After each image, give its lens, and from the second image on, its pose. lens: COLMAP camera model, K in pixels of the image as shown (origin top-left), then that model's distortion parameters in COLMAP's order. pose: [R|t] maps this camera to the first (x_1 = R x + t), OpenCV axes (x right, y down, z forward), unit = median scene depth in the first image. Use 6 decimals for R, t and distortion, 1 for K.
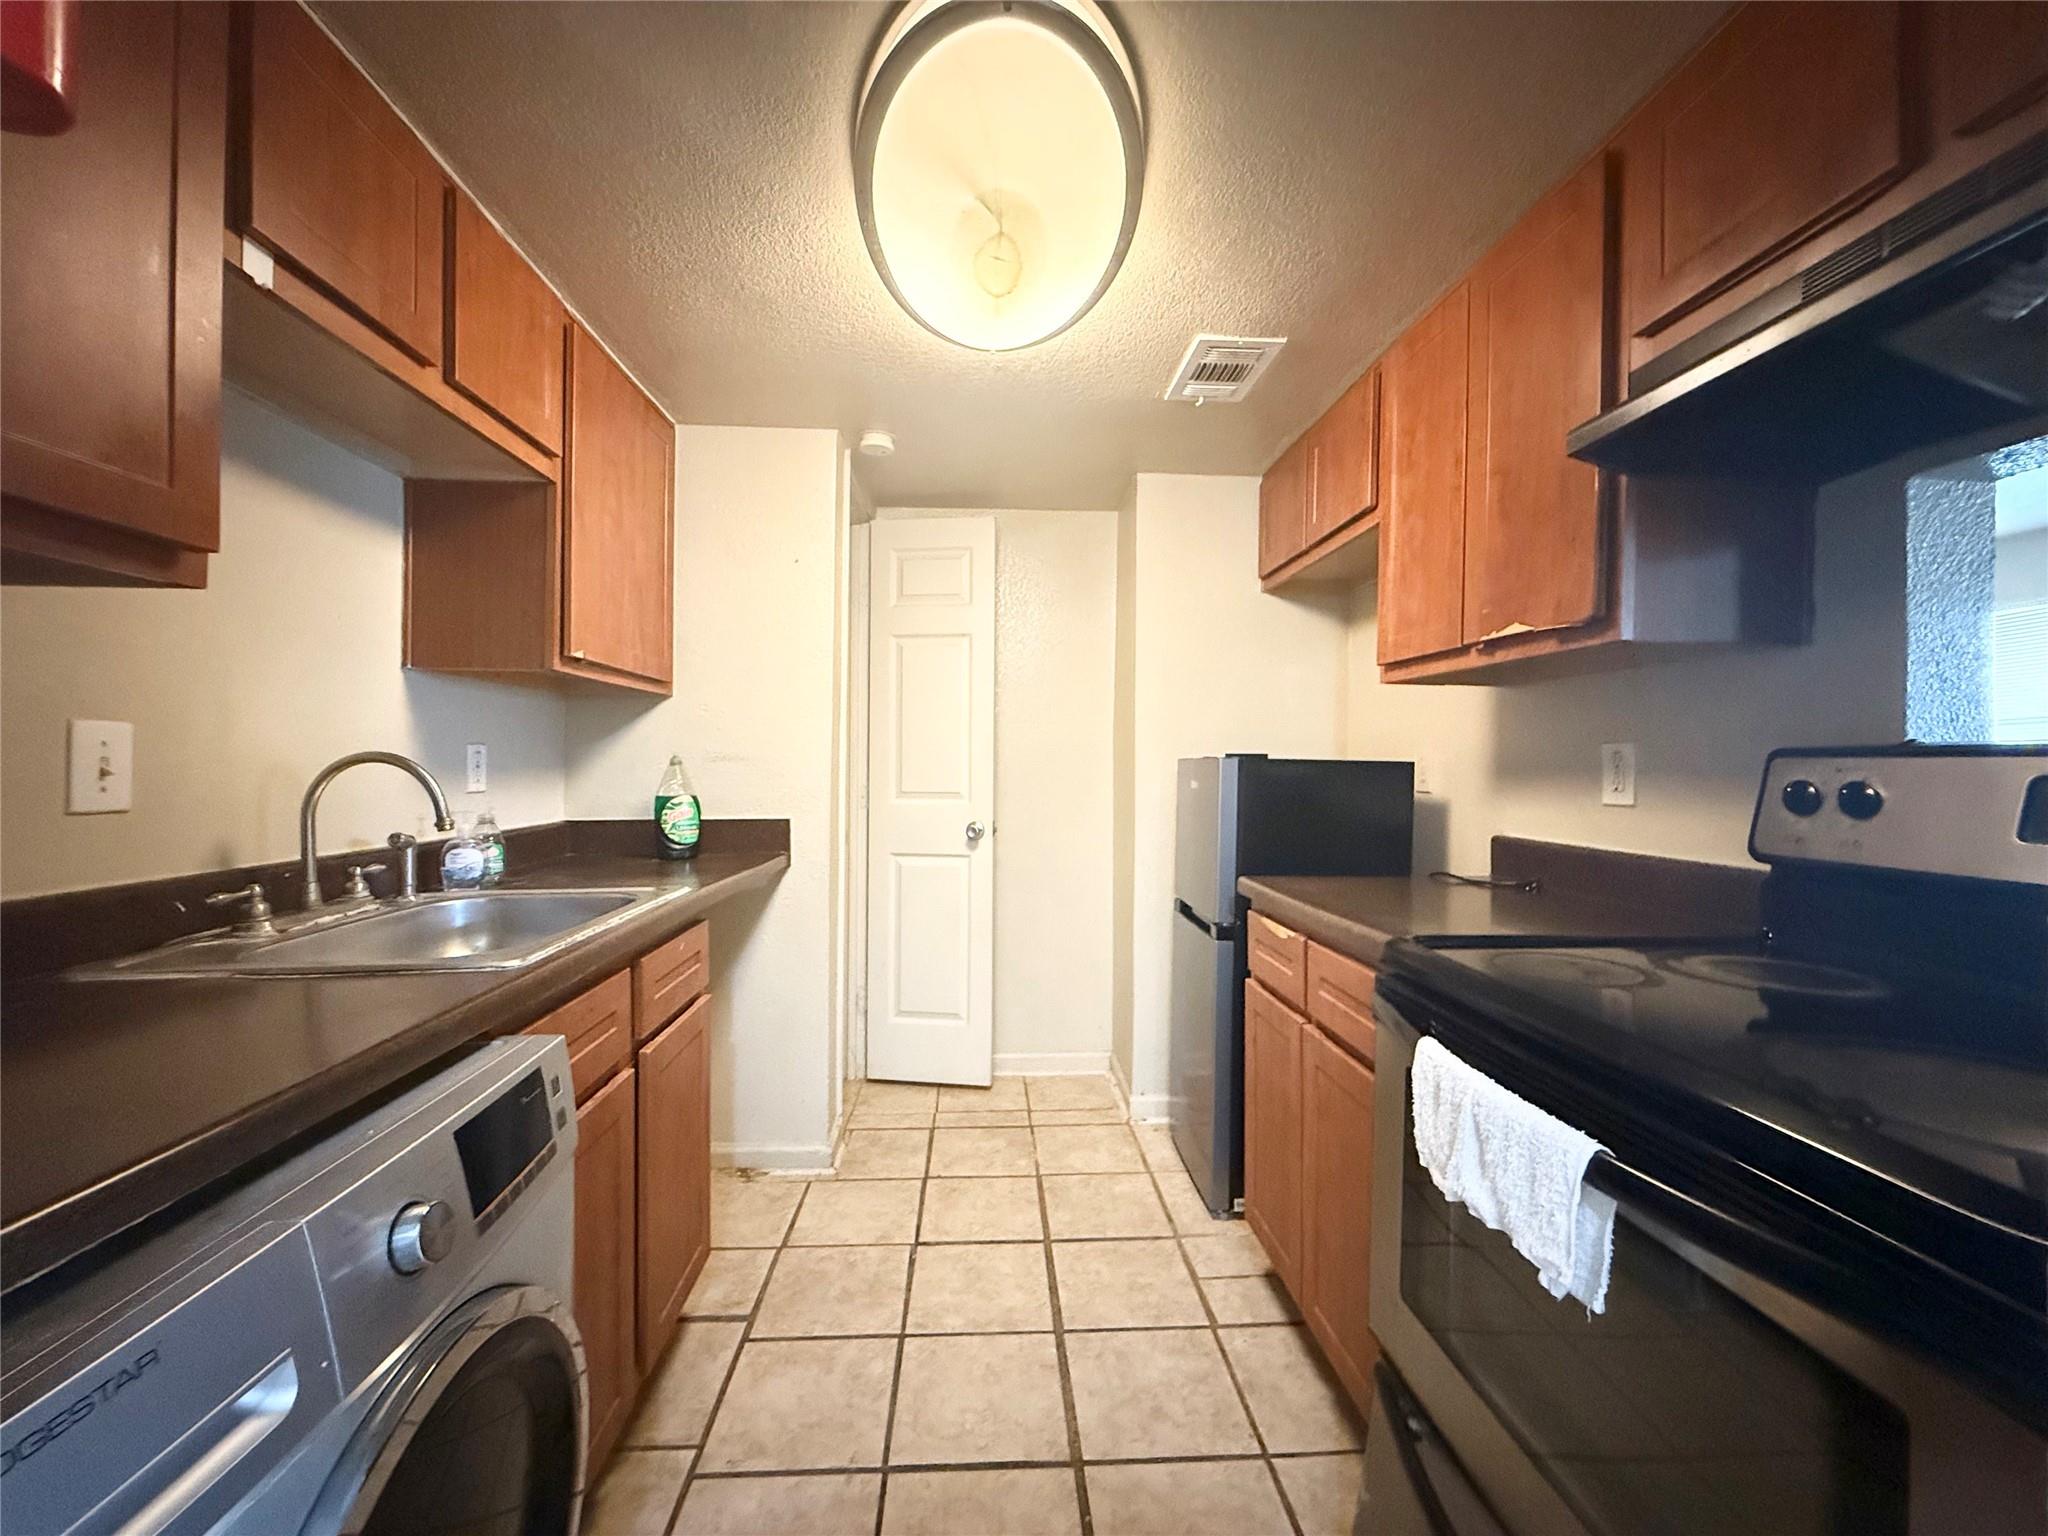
lens RADIAL K [[819.1, 0, 1020.0], [0, 819.1, 765.1], [0, 0, 1]] dist [-0.002685, 0.000450]
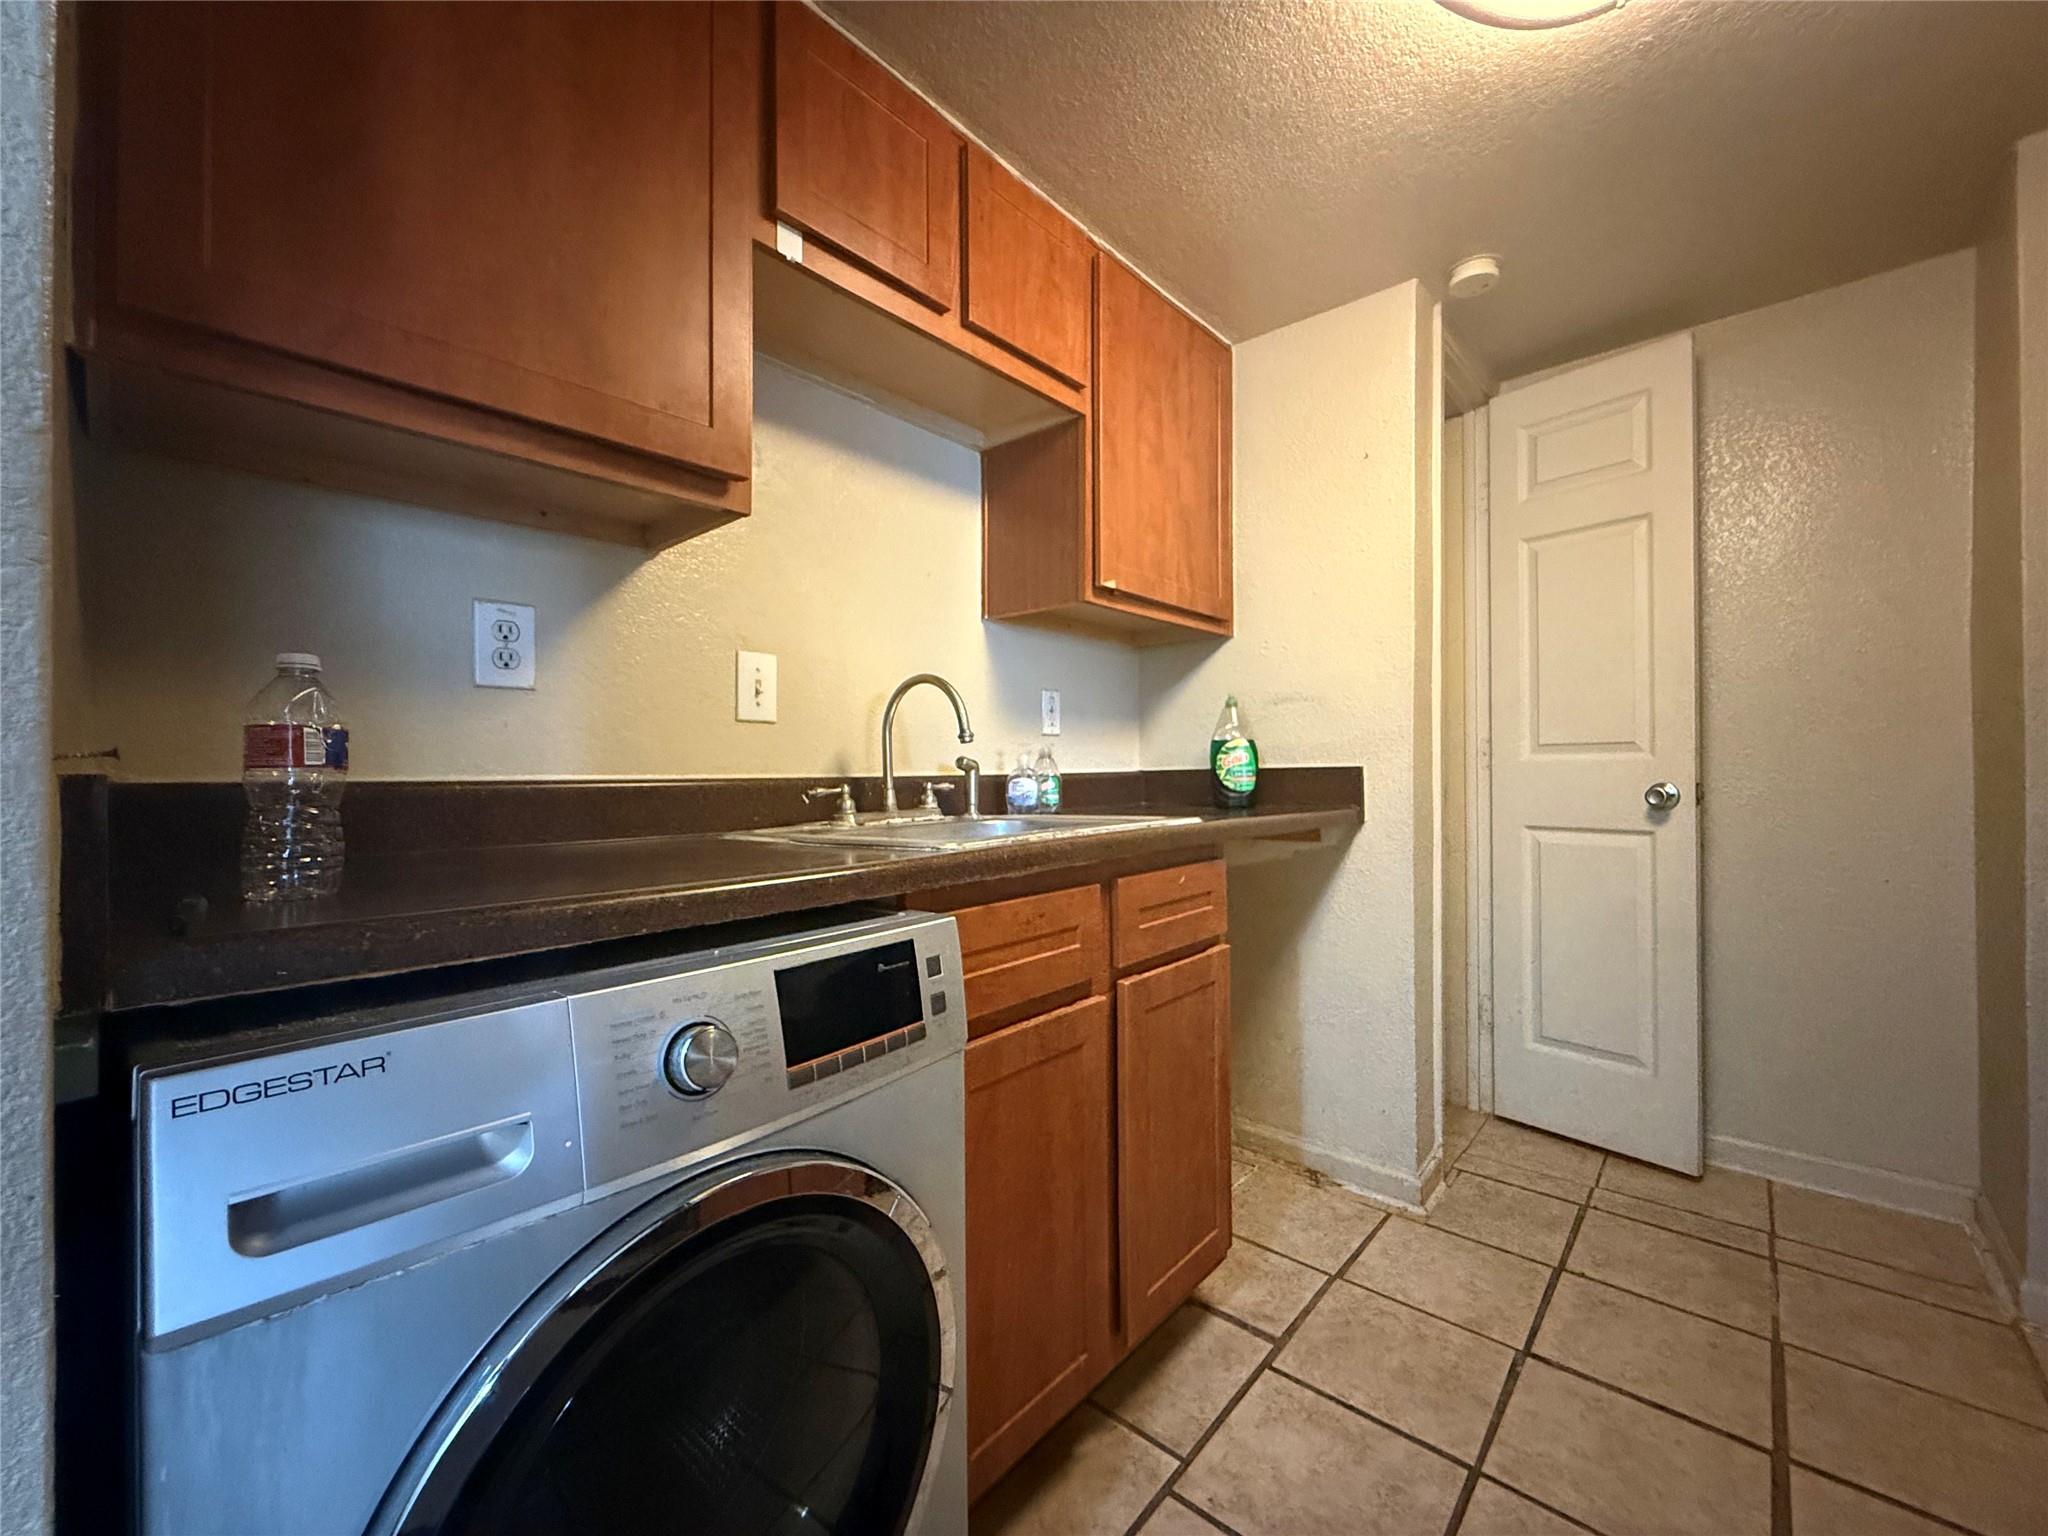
lens RADIAL K [[819.1, 0, 1017.3], [0, 819.1, 767.3], [0, 0, 1]] dist [-0.002685, 0.000450]
pose [[0.708497, -0.014051, -0.705573, 0.072839], [0.010768, 0.999901, -0.009099, 0.089324], [0.705631, -0.001151, 0.708578, 0.208944]]
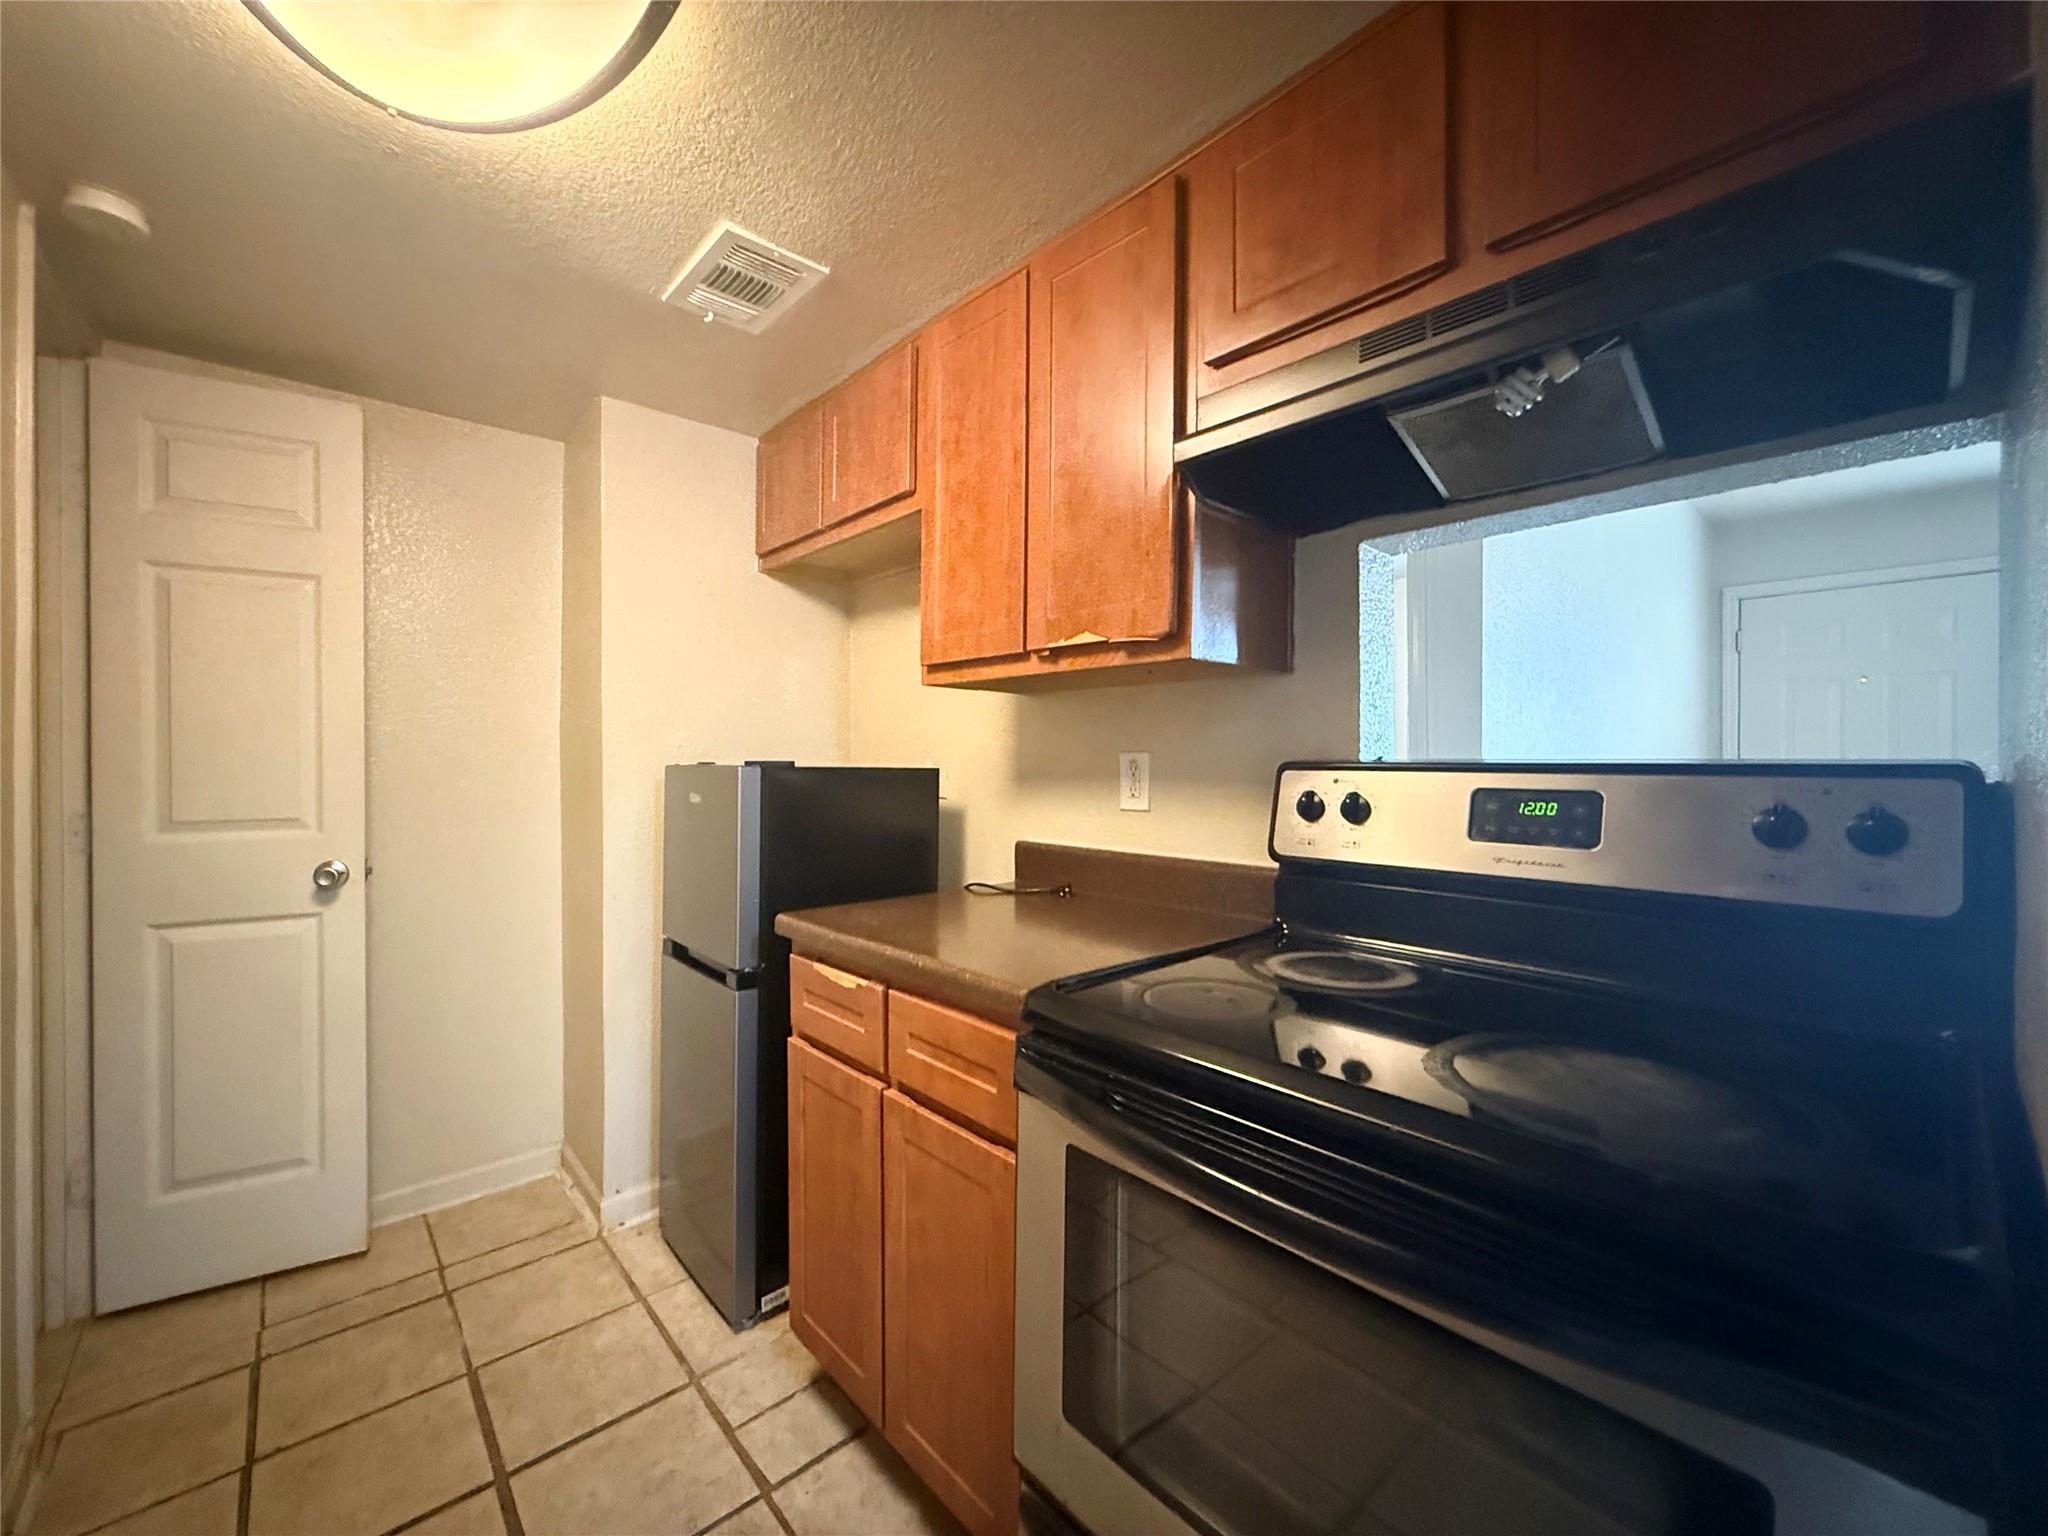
lens RADIAL K [[819.1, 0, 1020.3], [0, 819.1, 767.1], [0, 0, 1]] dist [-0.002685, 0.000450]
pose [[0.779824, -0.011544, 0.625893, -0.053279], [0.005588, 0.999918, 0.011481, -0.018523], [-0.625974, -0.005456, 0.779825, 0.219378]]
